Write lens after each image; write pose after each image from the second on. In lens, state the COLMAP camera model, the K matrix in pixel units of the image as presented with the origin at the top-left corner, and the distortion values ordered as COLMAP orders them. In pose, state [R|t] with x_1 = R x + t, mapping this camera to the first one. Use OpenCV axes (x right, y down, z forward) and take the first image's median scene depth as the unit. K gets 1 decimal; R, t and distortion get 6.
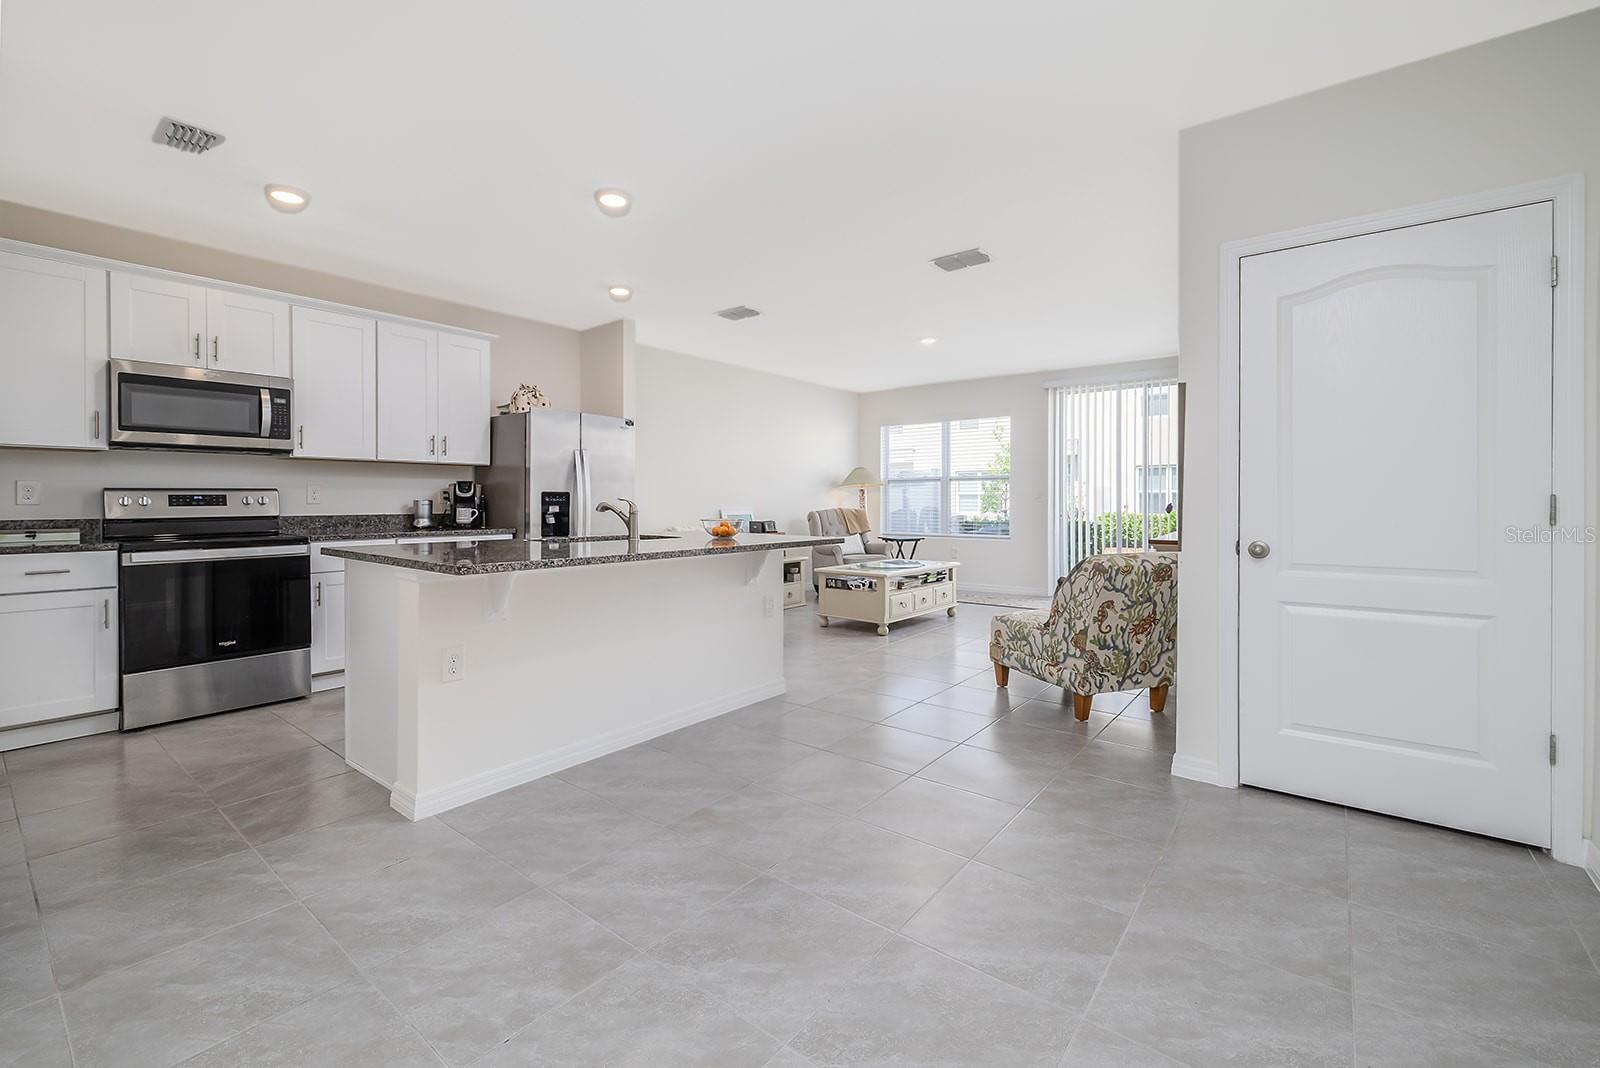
lens RADIAL K [[666.3, 0, 798.0], [0, 666.3, 501.6], [0, 0, 1]] dist [-0.001778, -0.000398]
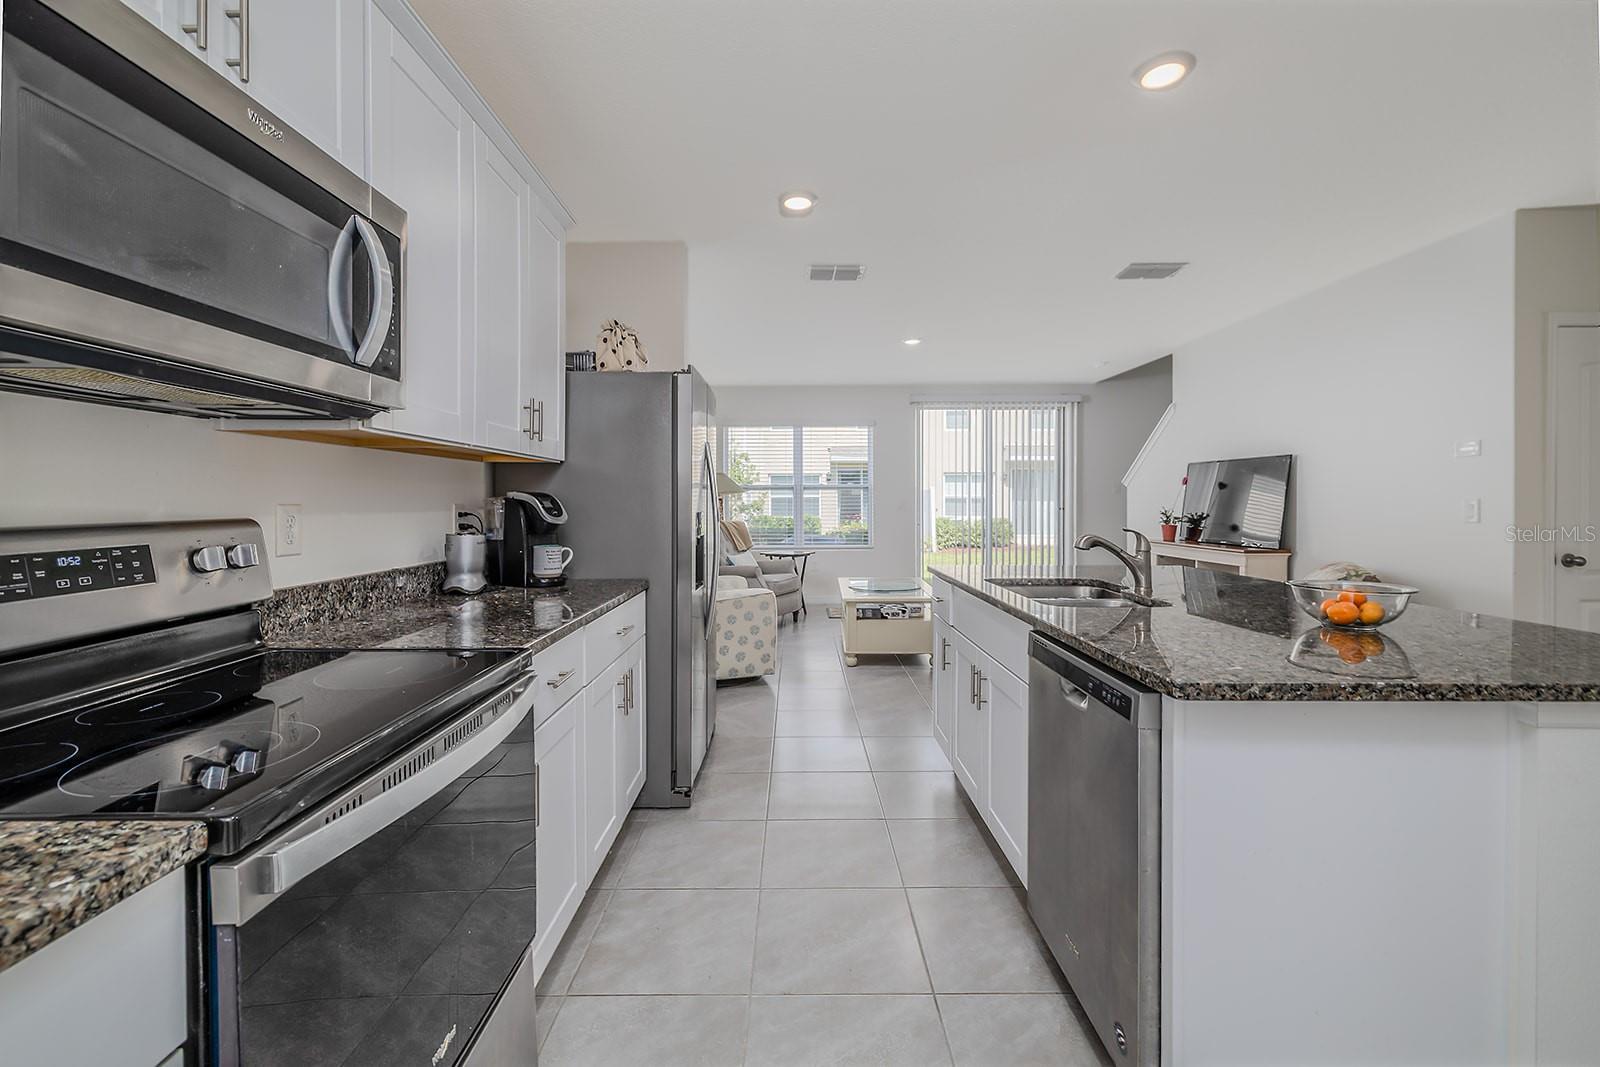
lens RADIAL K [[666.3, 0, 777.2], [0, 666.3, 506.2], [0, 0, 1]] dist [-0.001778, -0.000398]
pose [[0.790264, -0.007438, 0.612721, -0.426867], [0.005083, 0.999971, 0.005583, -0.014589], [-0.612745, -0.001297, 0.790280, 0.307363]]
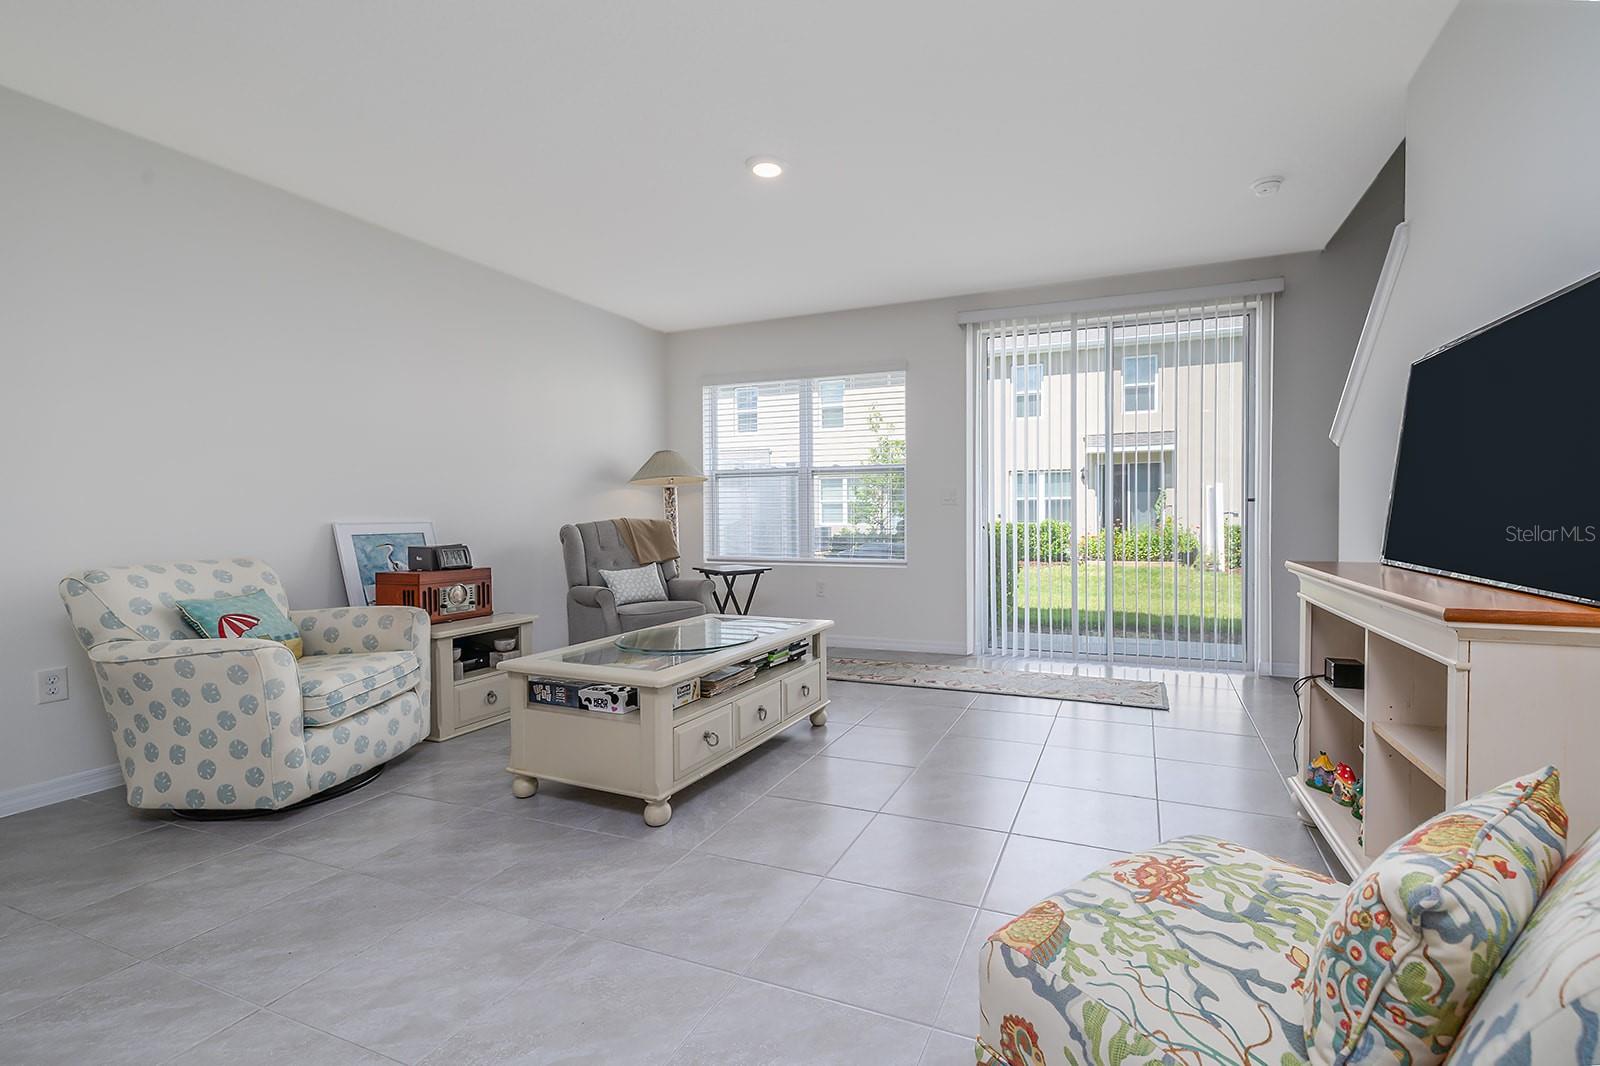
lens RADIAL K [[666.3, 0, 864.4], [0, 666.3, 528.4], [0, 0, 1]] dist [-0.001778, -0.000398]
pose [[0.954860, -0.012226, 0.296804, 0.094243], [0.005782, 0.999728, 0.022582, 0.006622], [-0.297000, -0.019847, 0.954671, 0.415800]]
